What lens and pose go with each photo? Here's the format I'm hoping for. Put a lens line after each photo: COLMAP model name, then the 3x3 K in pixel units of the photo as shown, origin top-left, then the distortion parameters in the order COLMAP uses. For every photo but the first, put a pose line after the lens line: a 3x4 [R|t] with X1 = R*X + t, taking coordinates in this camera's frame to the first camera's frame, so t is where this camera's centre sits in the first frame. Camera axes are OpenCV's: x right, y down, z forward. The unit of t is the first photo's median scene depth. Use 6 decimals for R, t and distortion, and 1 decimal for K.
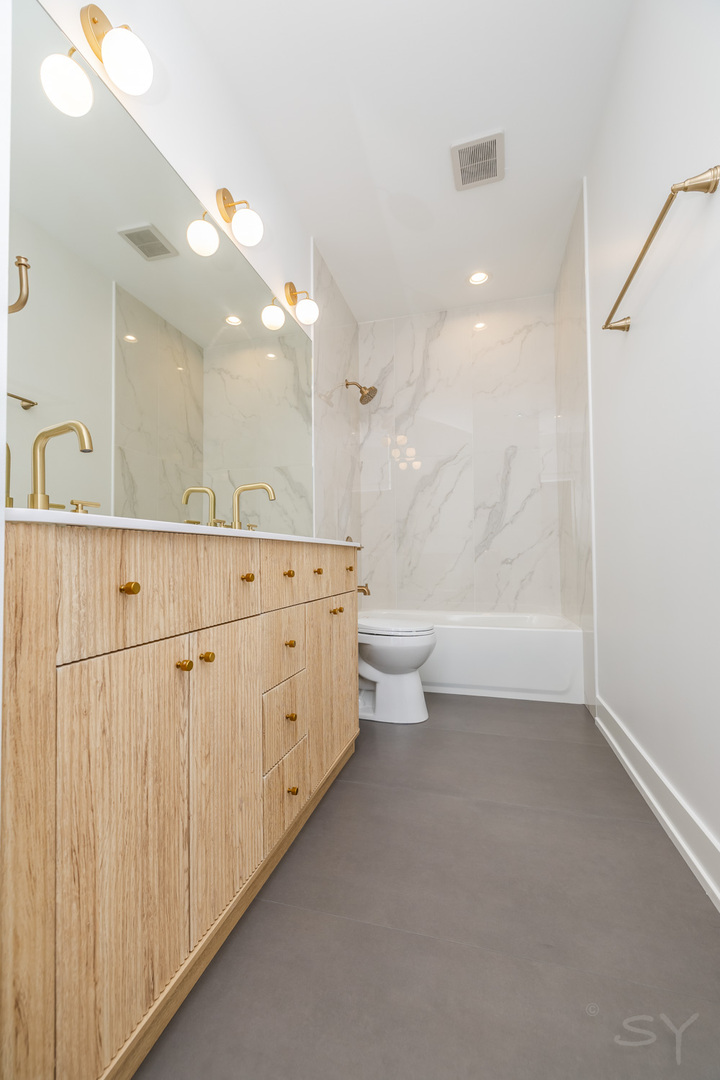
lens RADIAL K [[455.6, 0, 359.6], [0, 455.6, 546.4], [0, 0, 1]] dist [0.003077, 0.001311]
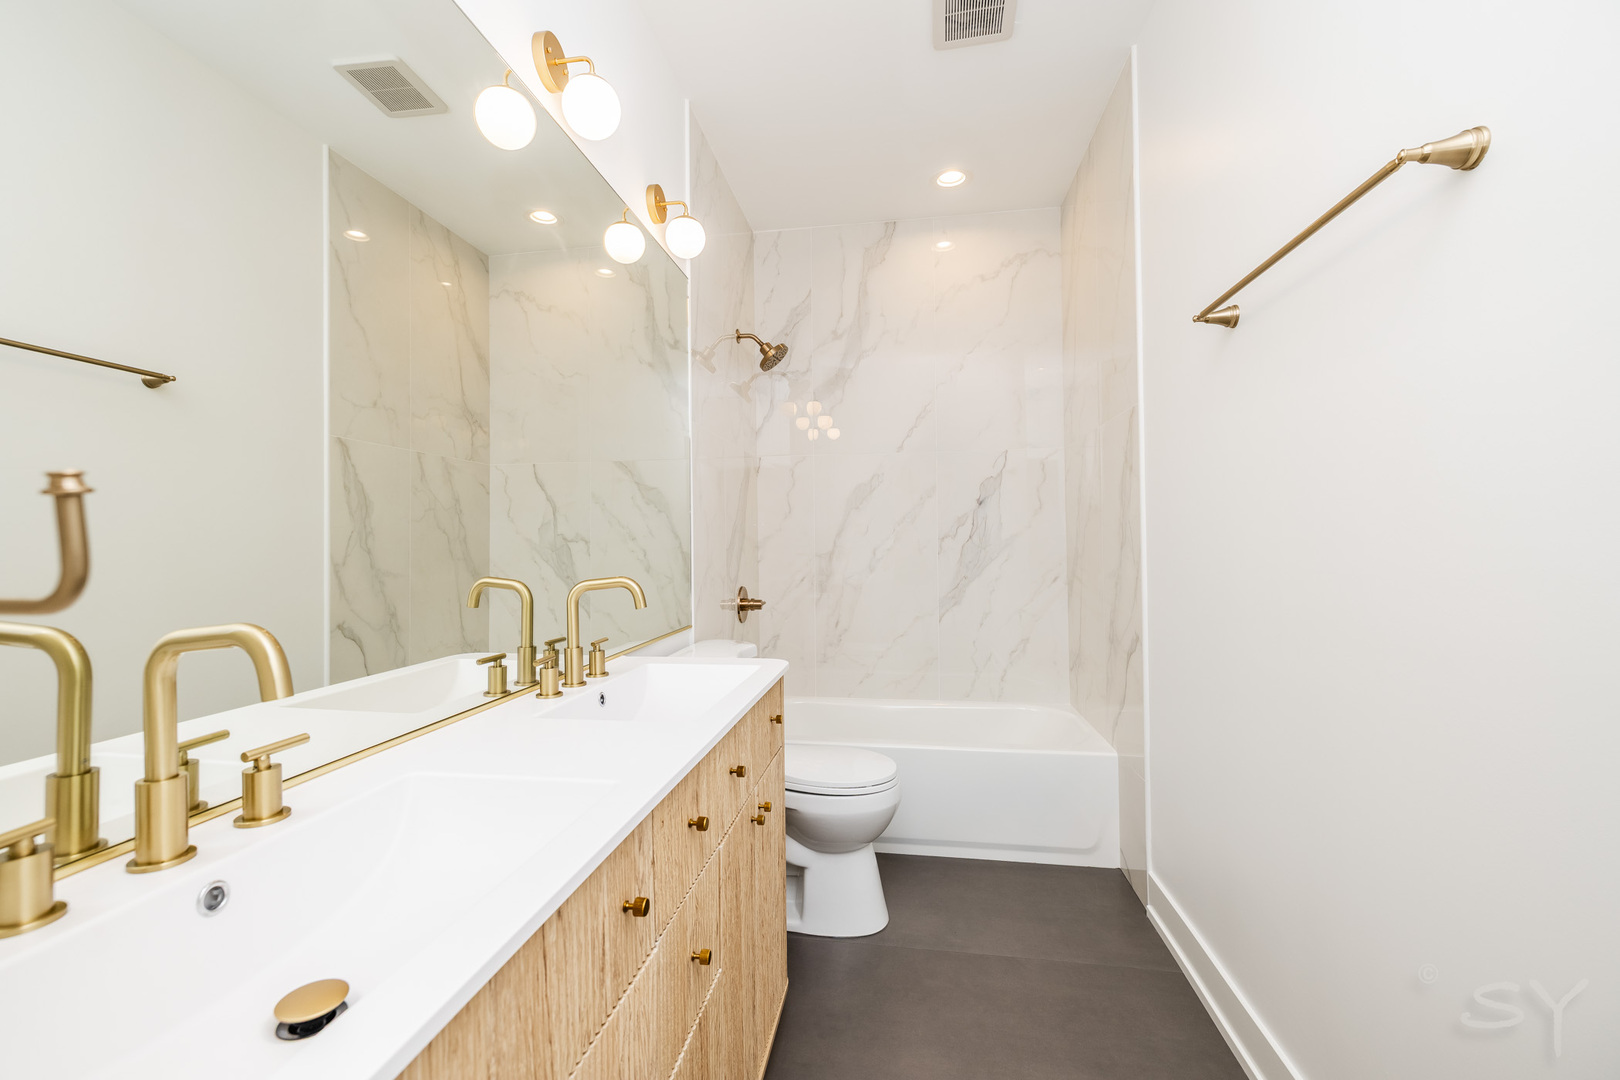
lens RADIAL K [[683.4, 0, 807.8], [0, 683.4, 538.3], [0, 0, 1]] dist [0.003077, 0.001311]
pose [[0.992925, -0.000952, 0.118740, -0.046663], [-0.001019, 0.999863, 0.016534, -0.106688], [-0.118740, -0.016538, 0.992788, 0.079306]]
